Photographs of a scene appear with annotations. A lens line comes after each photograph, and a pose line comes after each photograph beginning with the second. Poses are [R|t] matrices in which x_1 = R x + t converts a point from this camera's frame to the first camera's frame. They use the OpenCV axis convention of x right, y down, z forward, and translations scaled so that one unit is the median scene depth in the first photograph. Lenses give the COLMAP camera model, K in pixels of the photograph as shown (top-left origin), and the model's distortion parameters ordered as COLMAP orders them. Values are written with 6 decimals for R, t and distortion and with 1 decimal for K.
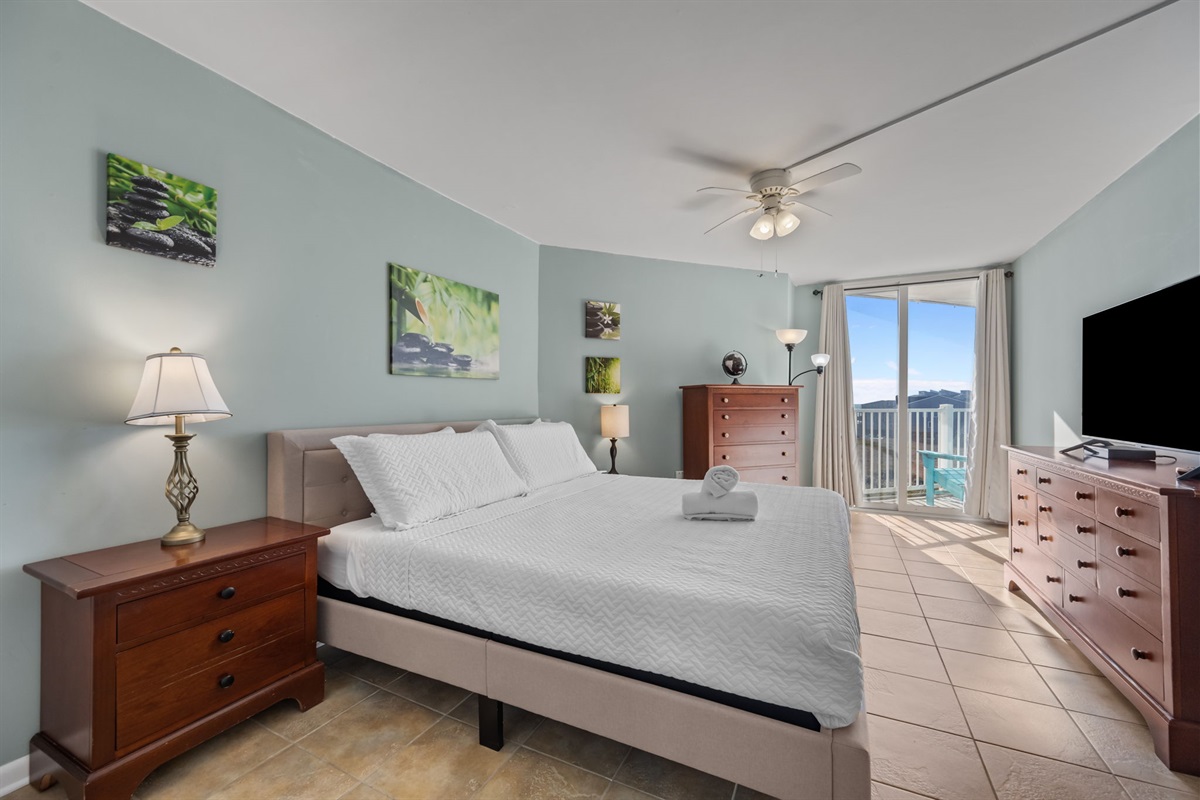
lens RADIAL K [[477.6, 0, 606.1], [0, 477.6, 400.9], [0, 0, 1]] dist [-0.000018, 0.000154]
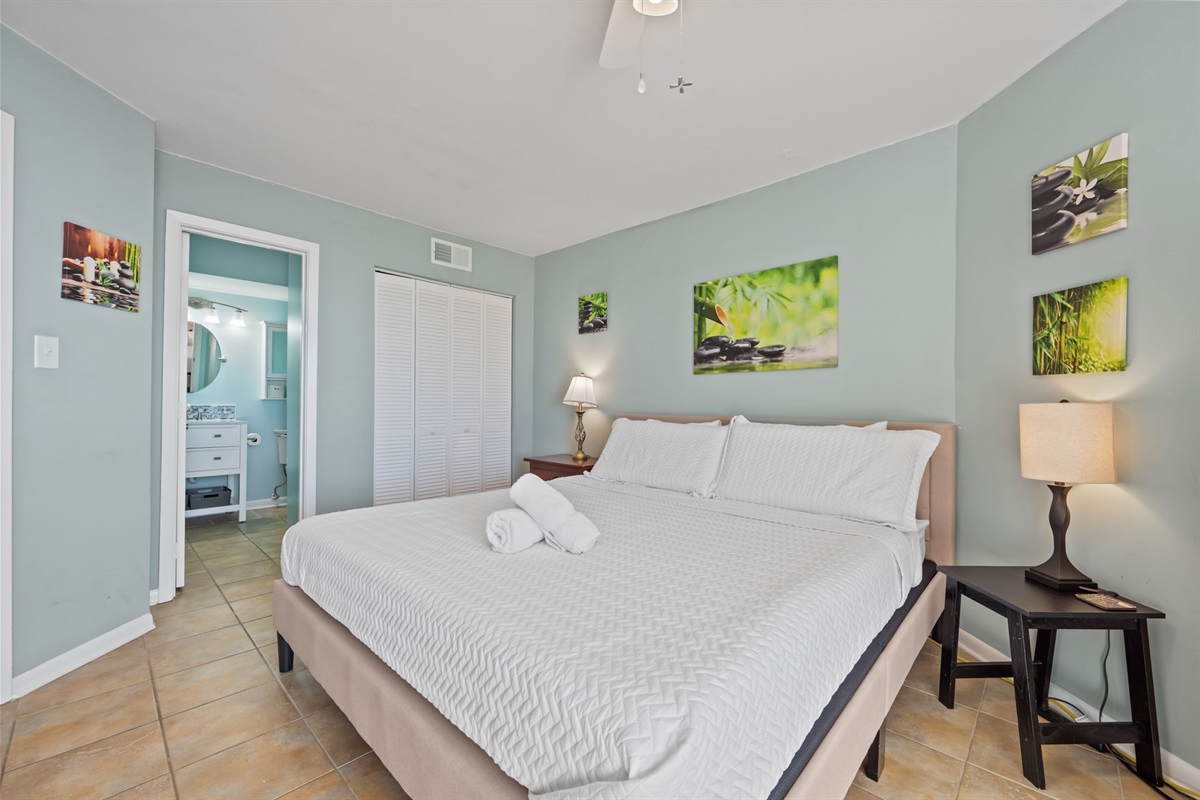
lens RADIAL K [[475.1, 0, 605.7], [0, 475.1, 399.8], [0, 0, 1]] dist [-0.000339, 0.000170]
pose [[-0.291247, -0.005904, -0.956630, 0.706924], [-0.004516, 0.999978, -0.004796, 0.015092], [0.956637, 0.002923, -0.291267, 1.013002]]
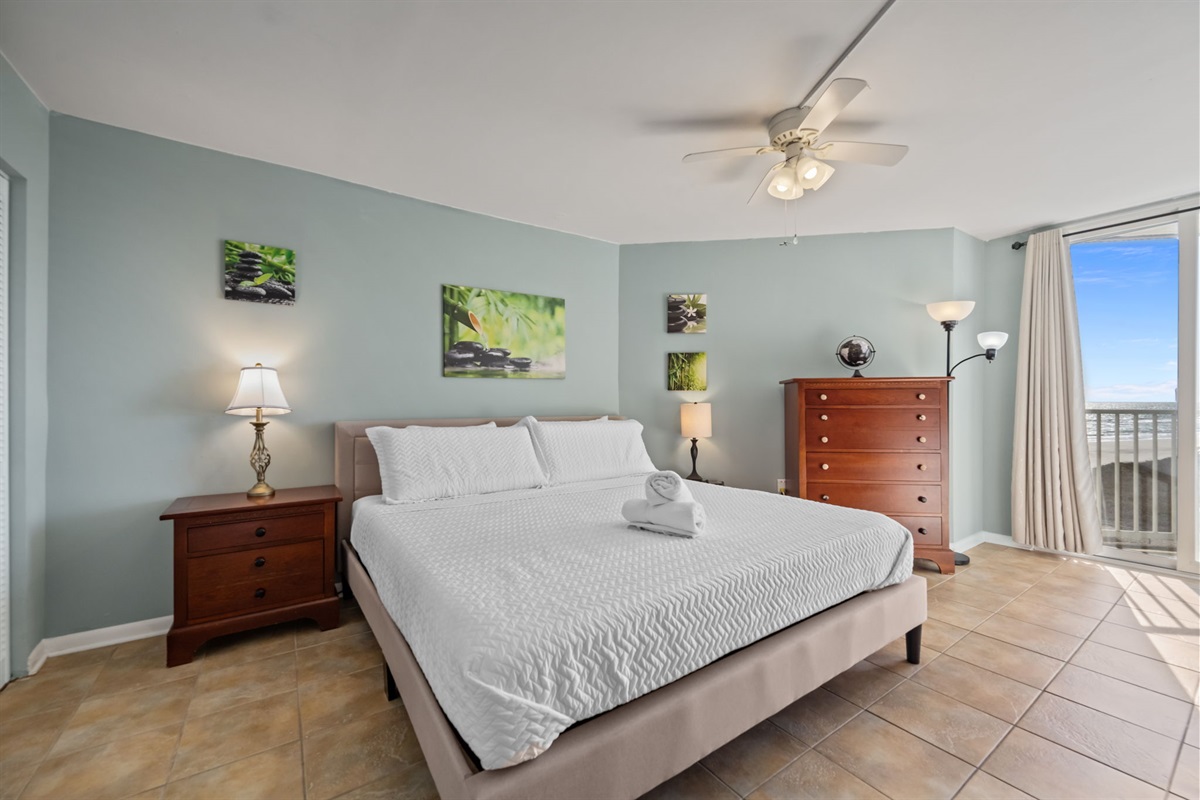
lens RADIAL K [[475.1, 0, 605.7], [0, 475.1, 399.8], [0, 0, 1]] dist [-0.000339, 0.000170]
pose [[0.873470, -0.003506, -0.486865, 0.432750], [0.003638, 0.999993, -0.000675, 0.003608], [0.486864, -0.001182, 0.873477, 0.136904]]
